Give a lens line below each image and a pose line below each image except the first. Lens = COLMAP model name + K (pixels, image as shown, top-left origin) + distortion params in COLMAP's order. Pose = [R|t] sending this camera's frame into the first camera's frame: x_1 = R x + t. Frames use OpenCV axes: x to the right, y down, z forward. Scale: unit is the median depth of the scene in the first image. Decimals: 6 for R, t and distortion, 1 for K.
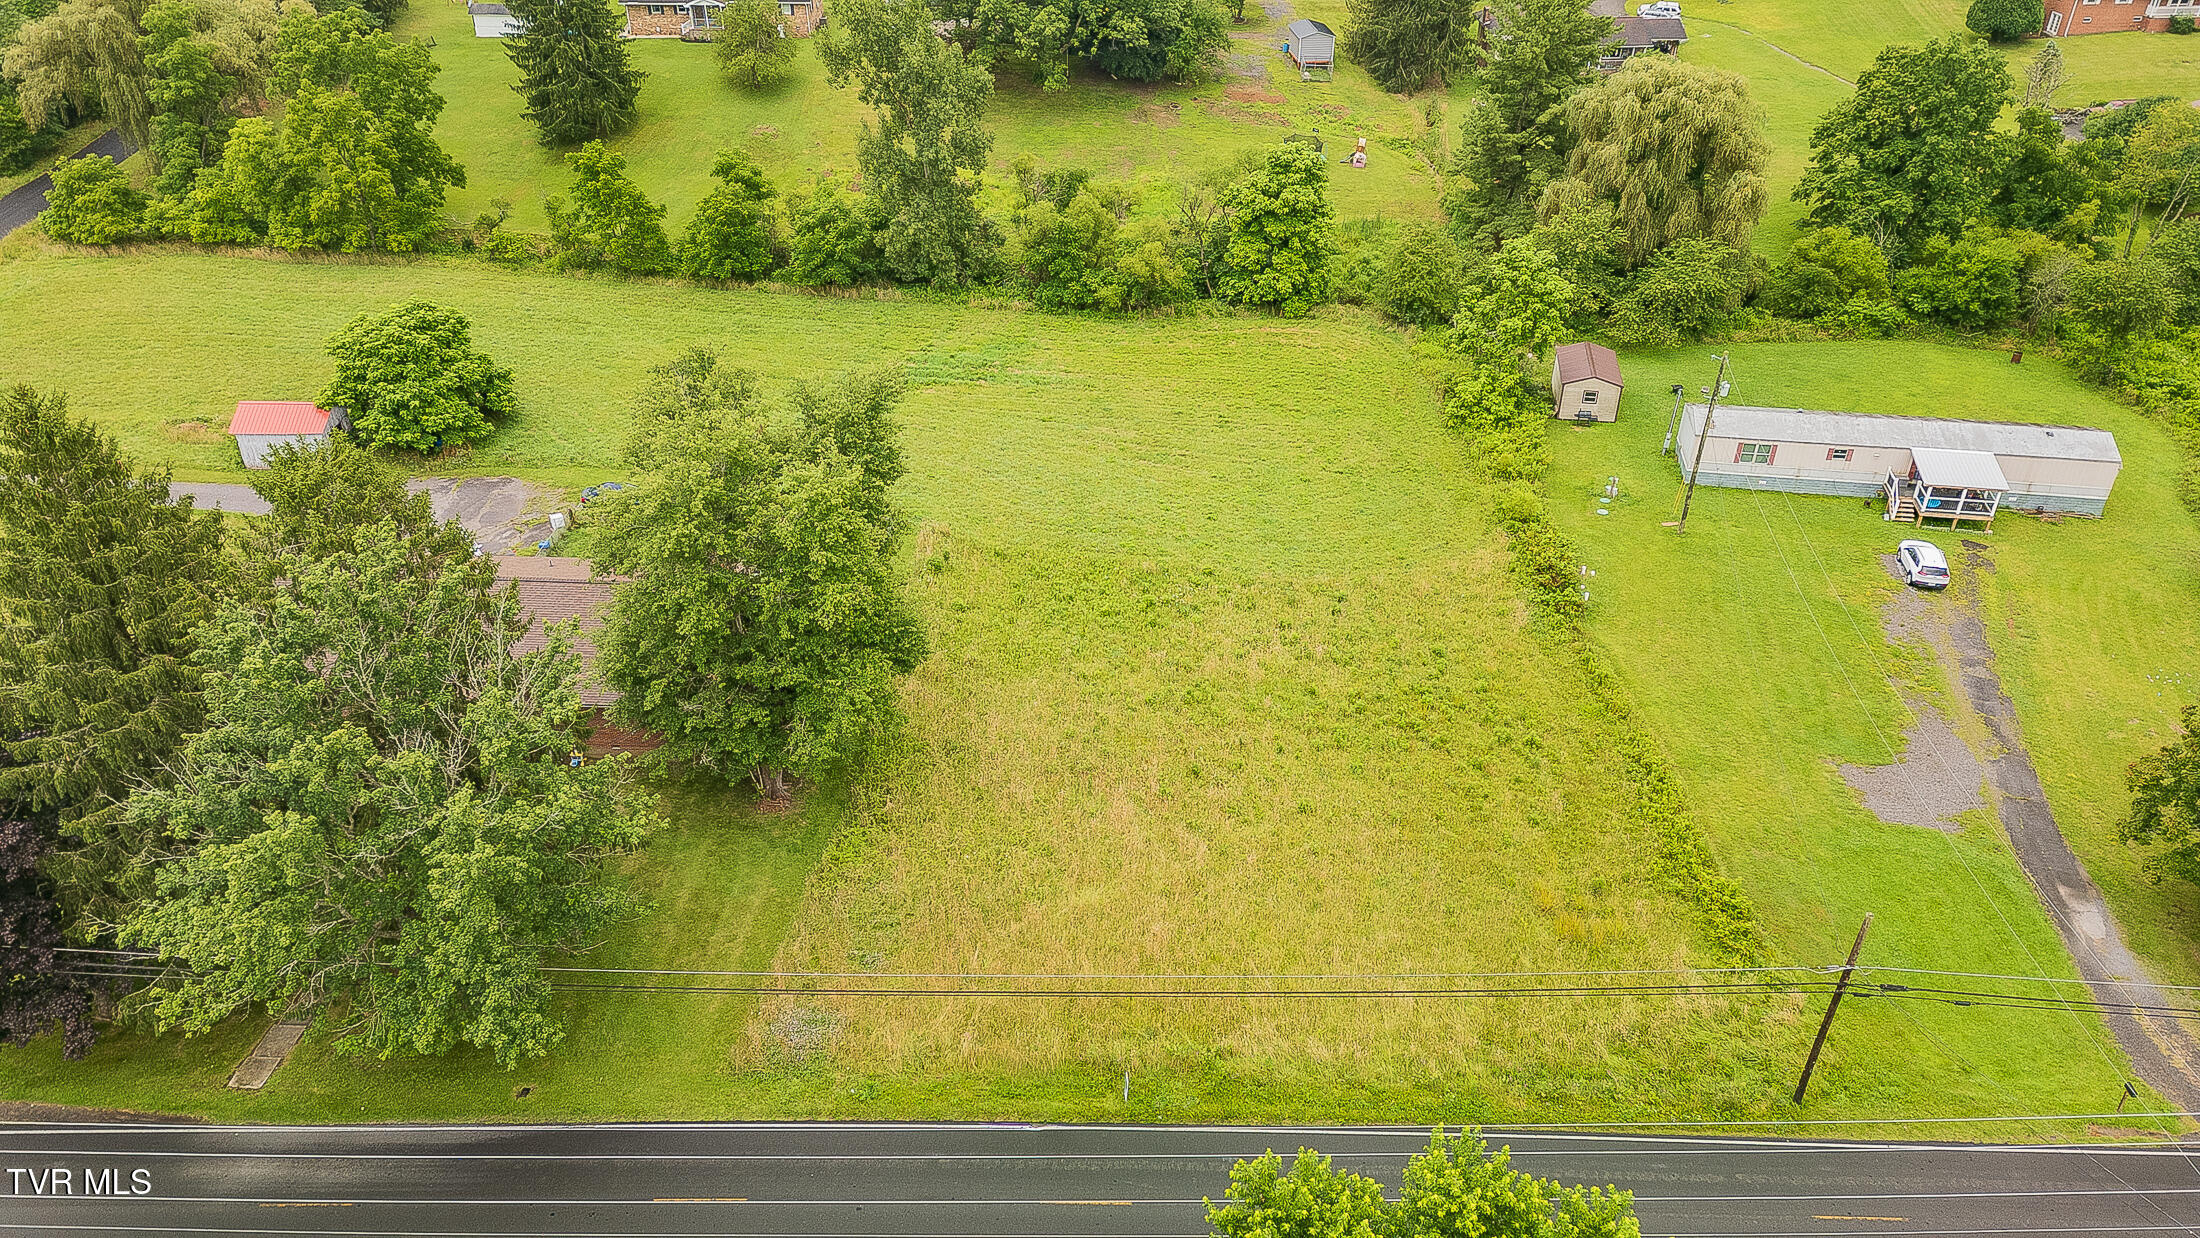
lens RADIAL K [[1533.2, 0, 1097.7], [0, 1533.2, 616.5], [0, 0, 1]] dist [0.092094, -0.064490]
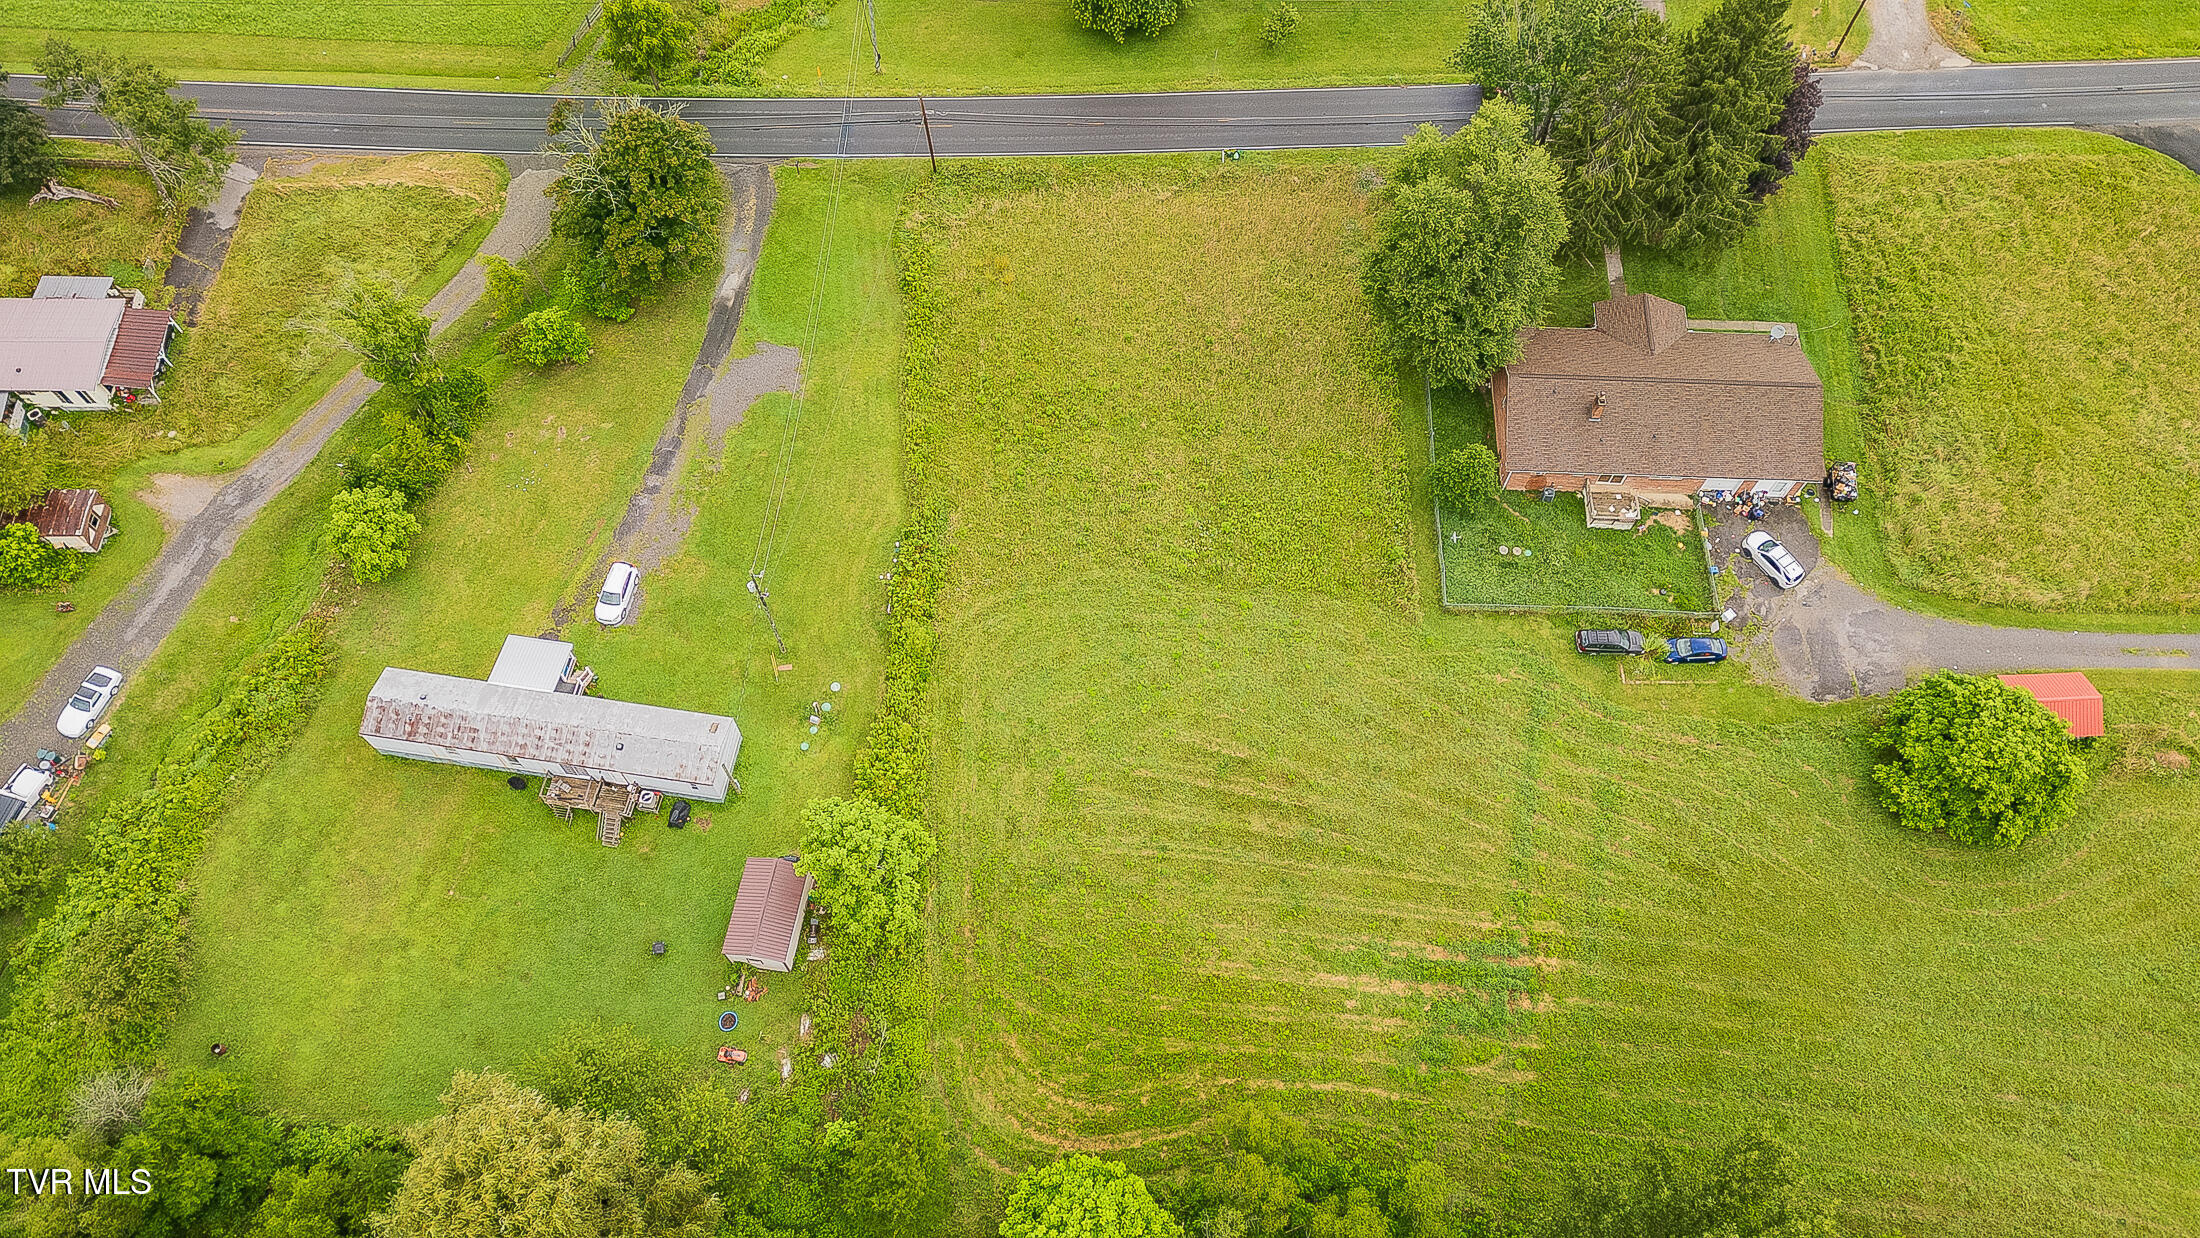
lens RADIAL K [[1533.2, 0, 1097.7], [0, 1533.2, 616.5], [0, 0, 1]] dist [0.092094, -0.064490]
pose [[-0.999551, 0.020676, -0.021681, 0.127327], [-0.023537, -0.094194, 0.995276, -0.973251], [0.018536, 0.995339, 0.094639, 0.687765]]
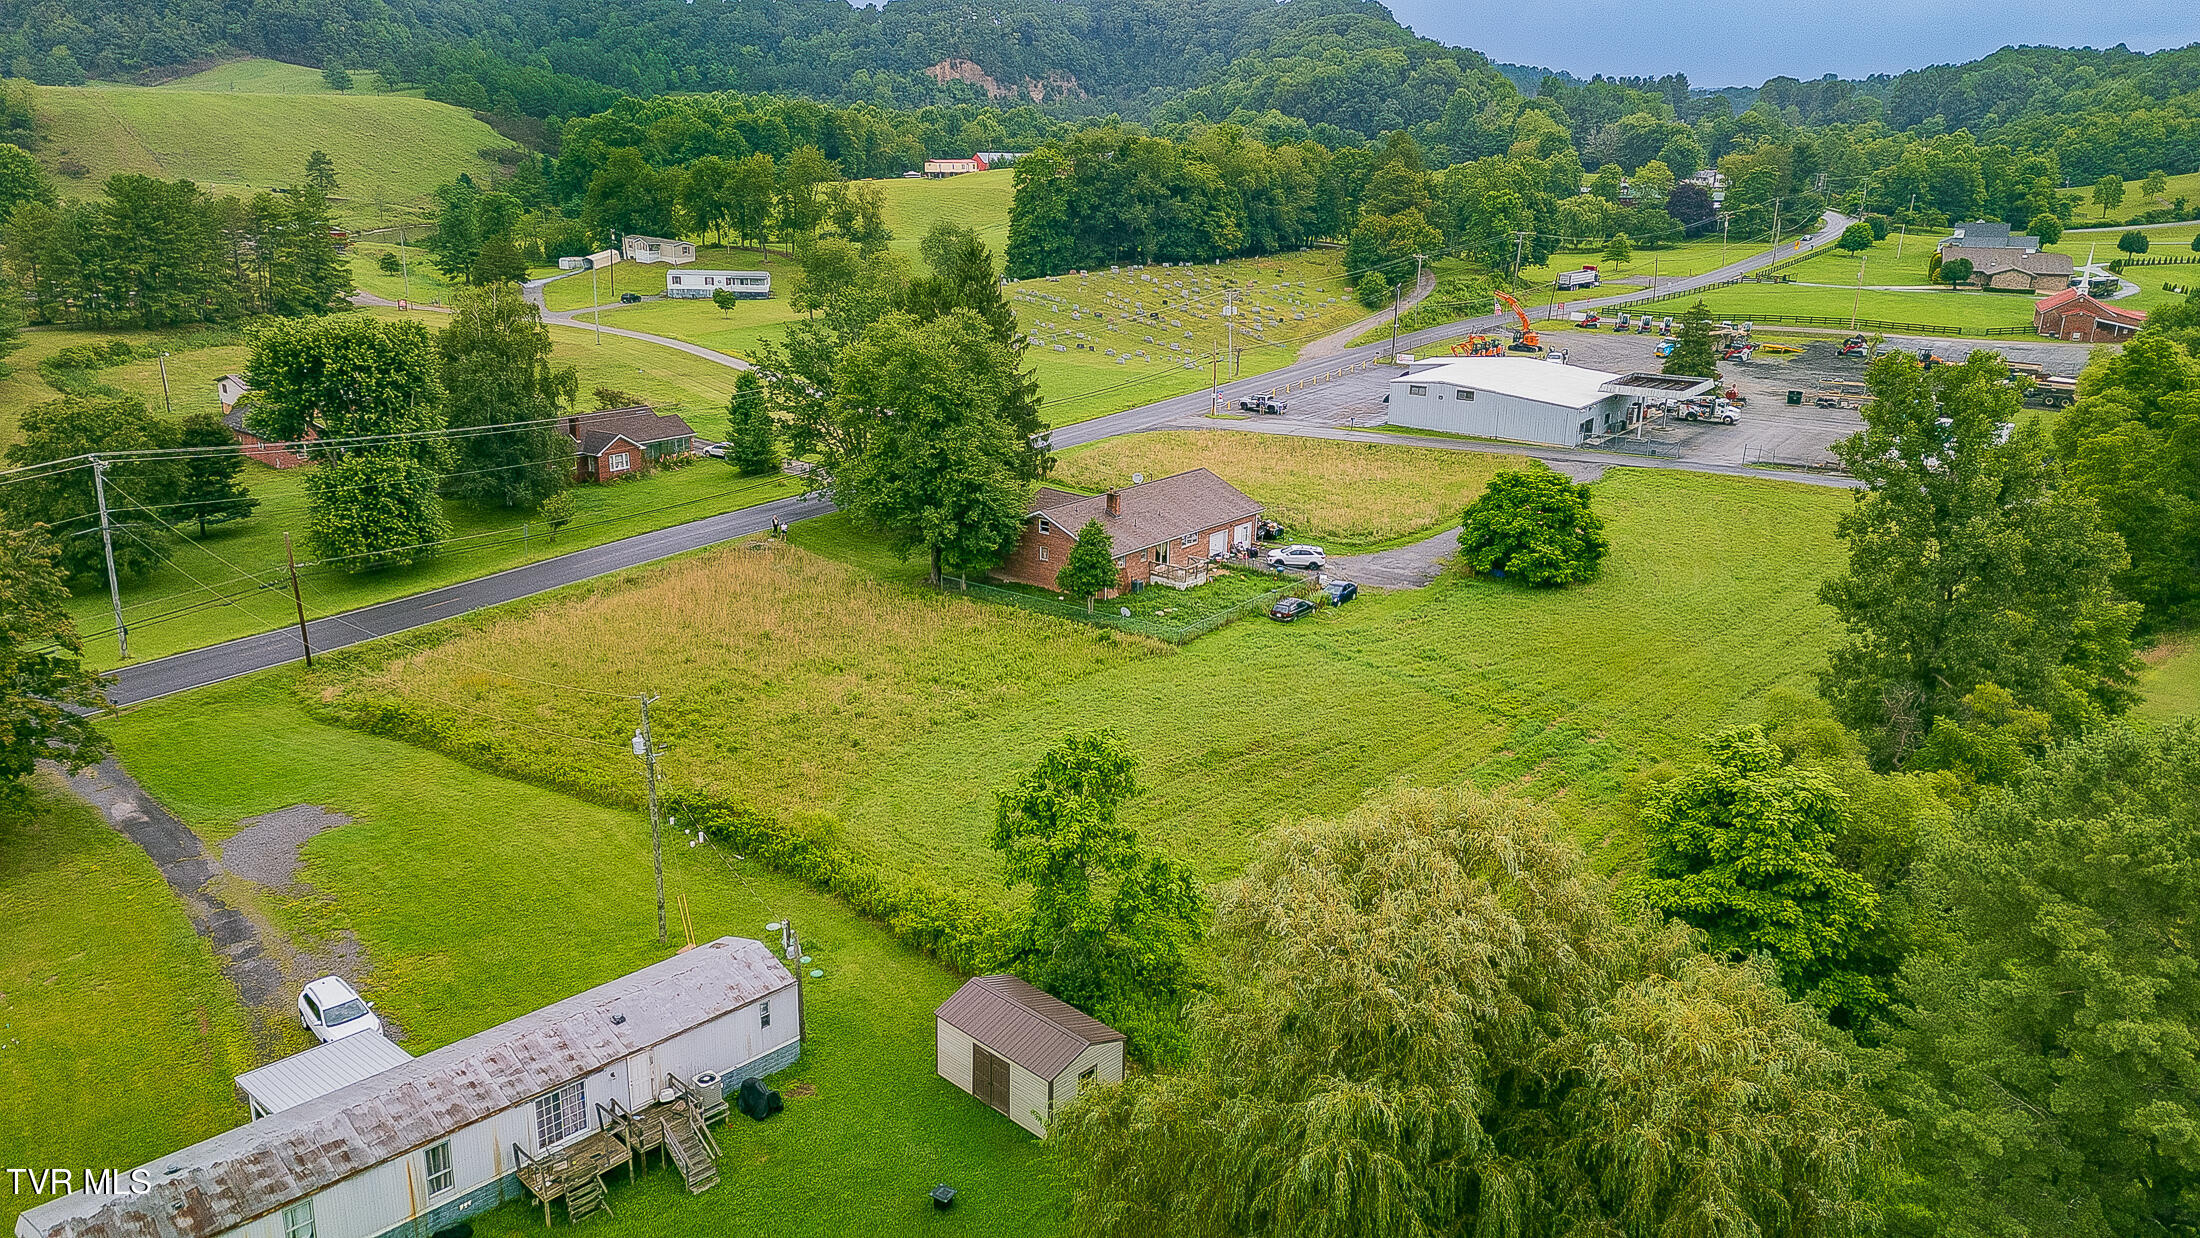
lens RADIAL K [[1569.3, 0, 1100.0], [0, 1569.3, 619.0], [0, 0, 1]] dist [0.173909, -0.381824]
pose [[-0.550958, 0.232942, -0.801363, 0.654601], [-0.467825, 0.708973, 0.527728, -0.518407], [0.691075, 0.665654, -0.281638, 0.992874]]
